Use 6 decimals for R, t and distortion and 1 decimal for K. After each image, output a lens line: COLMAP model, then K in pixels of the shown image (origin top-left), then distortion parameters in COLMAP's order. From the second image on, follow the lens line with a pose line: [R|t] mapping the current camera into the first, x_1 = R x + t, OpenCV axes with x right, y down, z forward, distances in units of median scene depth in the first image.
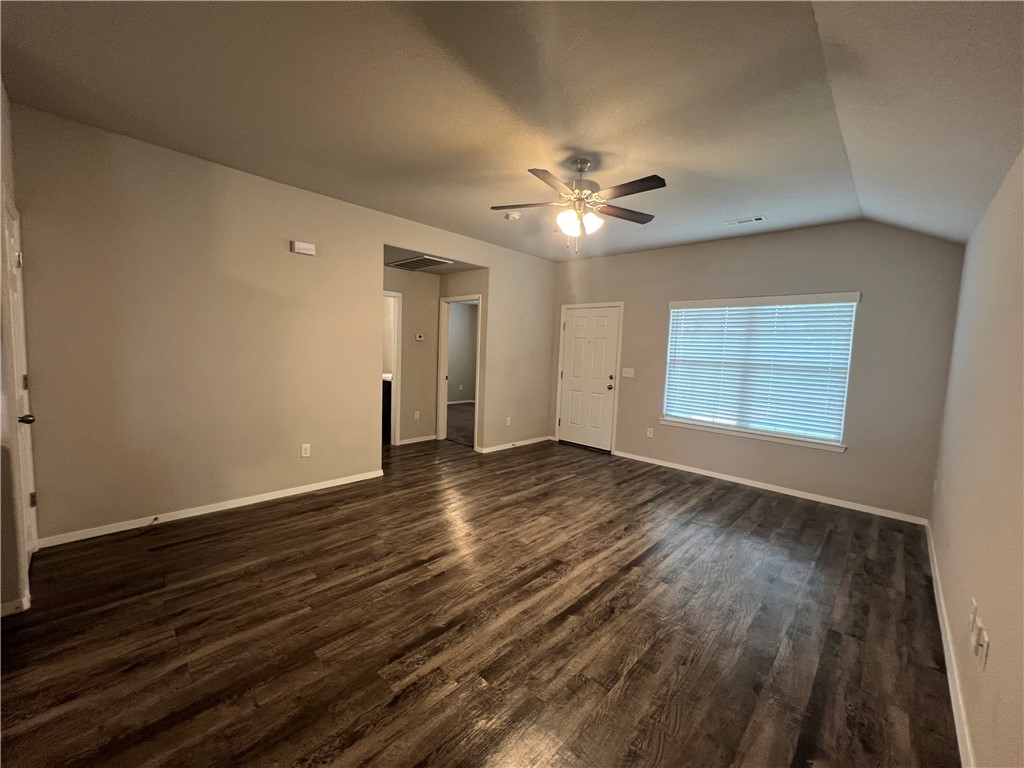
lens RADIAL K [[409.4, 0, 511.6], [0, 409.4, 382.8], [0, 0, 1]] dist [-0.002976, 0.000853]
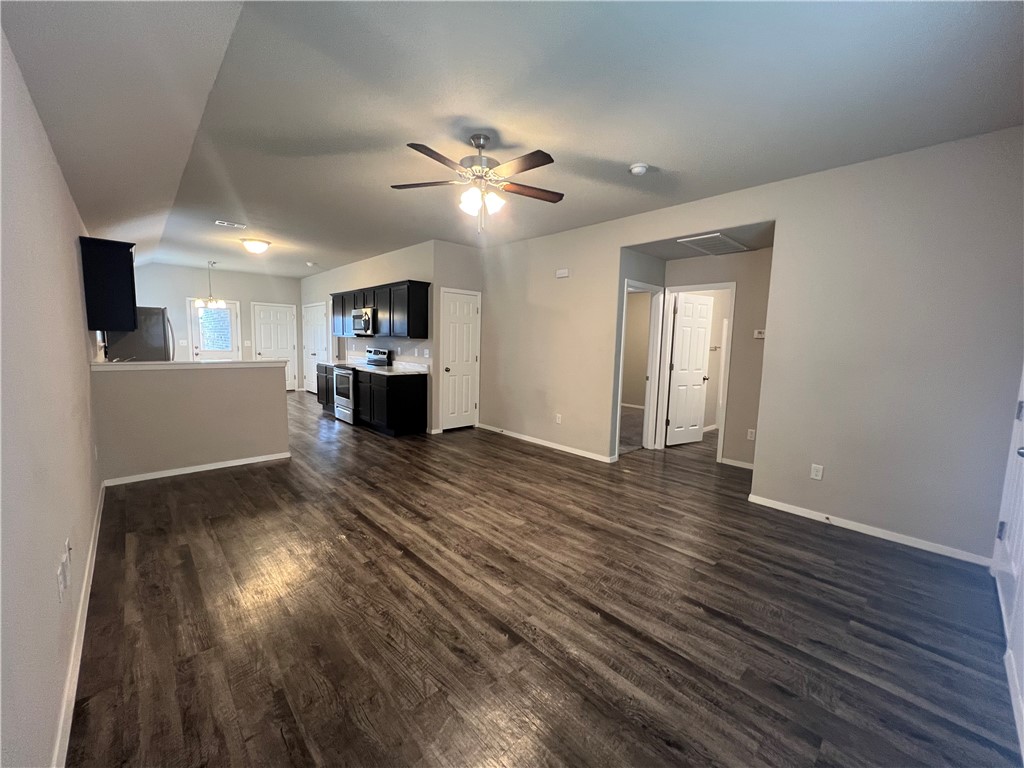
lens RADIAL K [[409.4, 0, 512.4], [0, 409.4, 383.8], [0, 0, 1]] dist [-0.002976, 0.000853]
pose [[-0.058072, 0.064023, -0.996257, 1.020332], [-0.109635, 0.991496, 0.070108, -0.037532], [0.992274, 0.113296, -0.050559, 1.047751]]
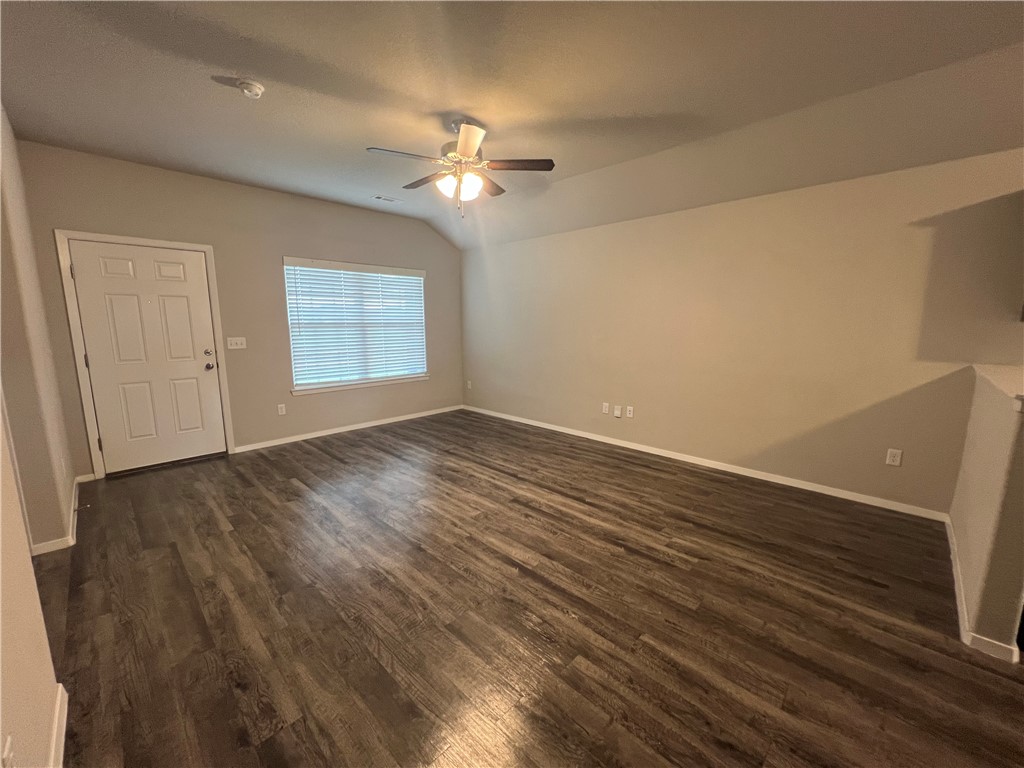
lens RADIAL K [[409.4, 0, 512.7], [0, 409.4, 384.1], [0, 0, 1]] dist [-0.002976, 0.000853]
pose [[0.013183, -0.193457, 0.981020, -0.804818], [0.083446, 0.977896, 0.191719, -0.090420], [-0.996425, 0.079335, 0.029035, 0.791737]]
